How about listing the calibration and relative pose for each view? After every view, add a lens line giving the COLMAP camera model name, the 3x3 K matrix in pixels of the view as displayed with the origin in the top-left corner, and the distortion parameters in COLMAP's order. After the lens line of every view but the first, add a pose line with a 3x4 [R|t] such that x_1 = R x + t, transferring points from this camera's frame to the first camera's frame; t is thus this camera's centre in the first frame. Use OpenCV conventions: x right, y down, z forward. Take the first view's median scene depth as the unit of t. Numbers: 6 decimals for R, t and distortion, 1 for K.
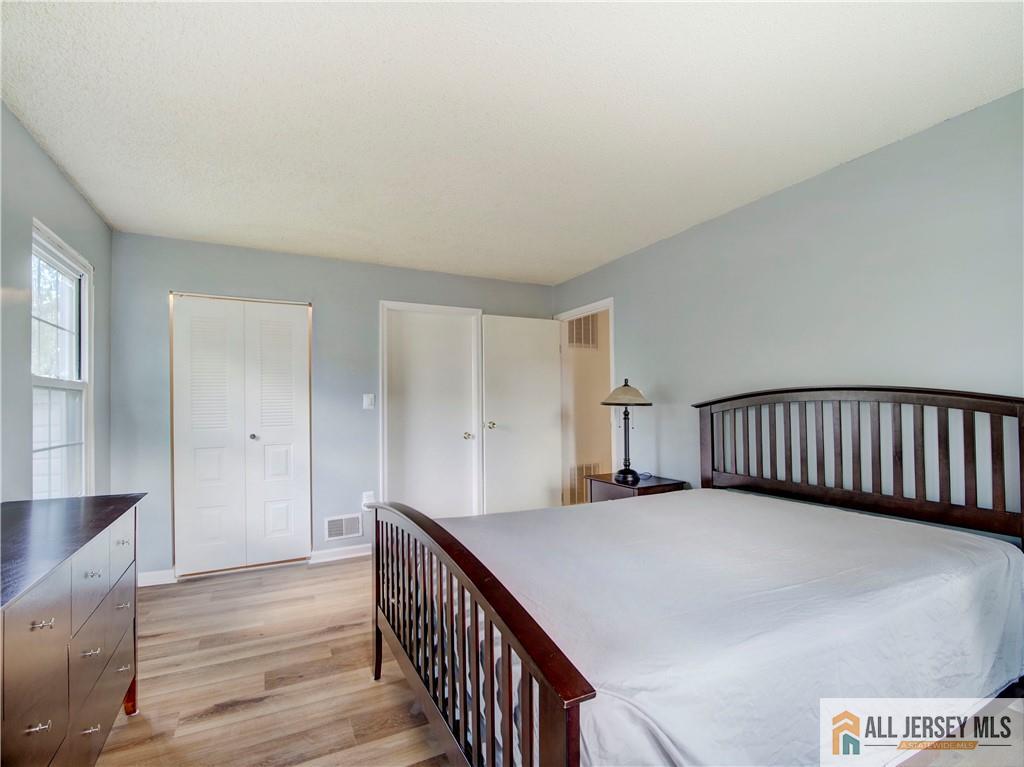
lens RADIAL K [[487.9, 0, 512.0], [0, 487.9, 383.5], [0, 0, 1]] dist [-0.004284, -0.006394]
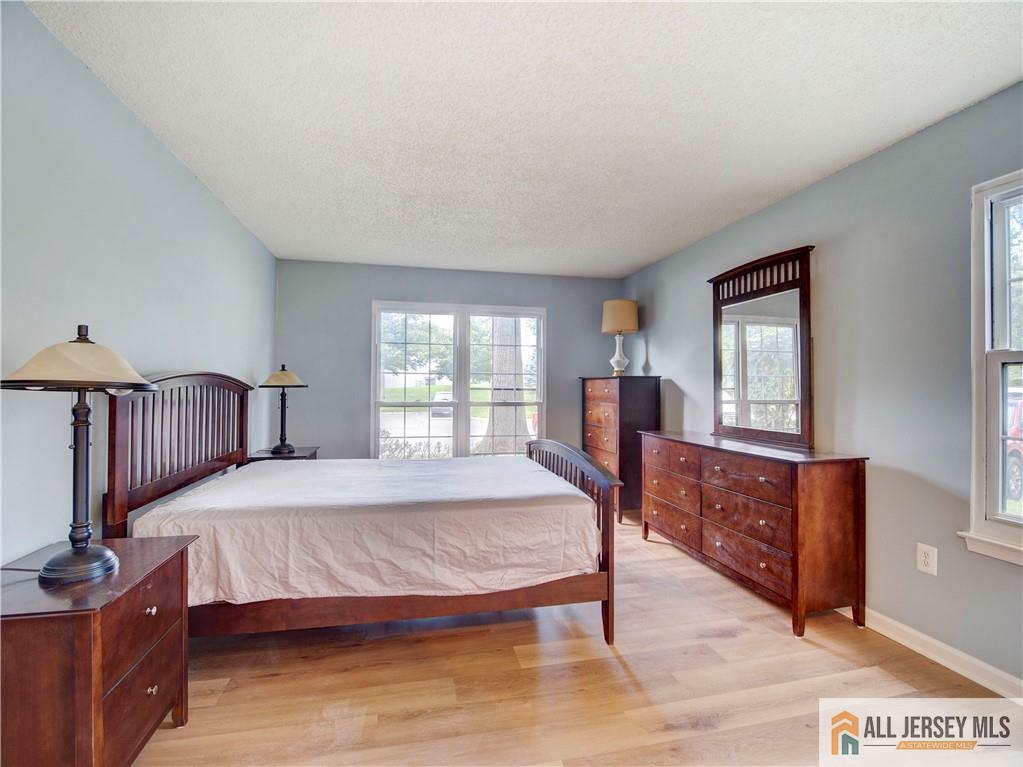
lens RADIAL K [[475.8, 0, 511.5], [0, 475.8, 383.5], [0, 0, 1]] dist [-0.017691, -0.000705]
pose [[-0.968140, 0.013392, 0.250051, -0.312132], [-0.000436, 0.998477, -0.055164, 0.089409], [-0.250409, -0.053515, -0.966660, 1.902038]]
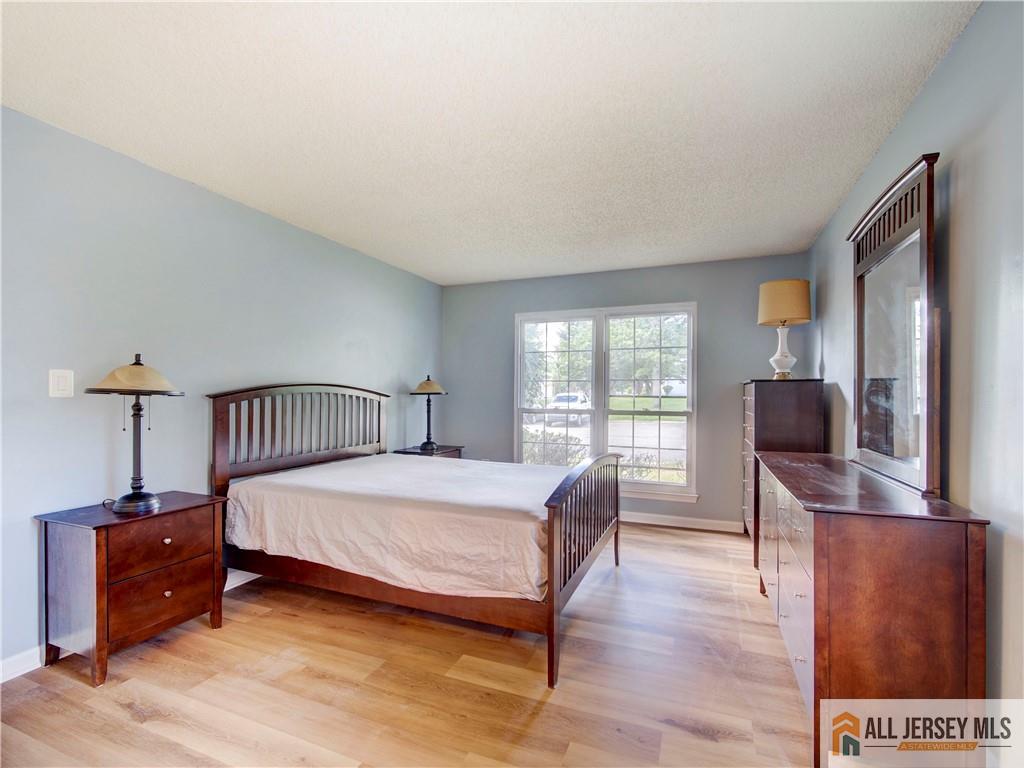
lens RADIAL K [[474.7, 0, 515.8], [0, 474.7, 397.8], [0, 0, 1]] dist [-0.003936, -0.000546]
pose [[-0.651917, 0.007549, 0.758252, -0.843115], [-0.027984, 0.999030, -0.034007, 0.083124], [-0.757773, -0.043389, -0.651074, 1.523341]]
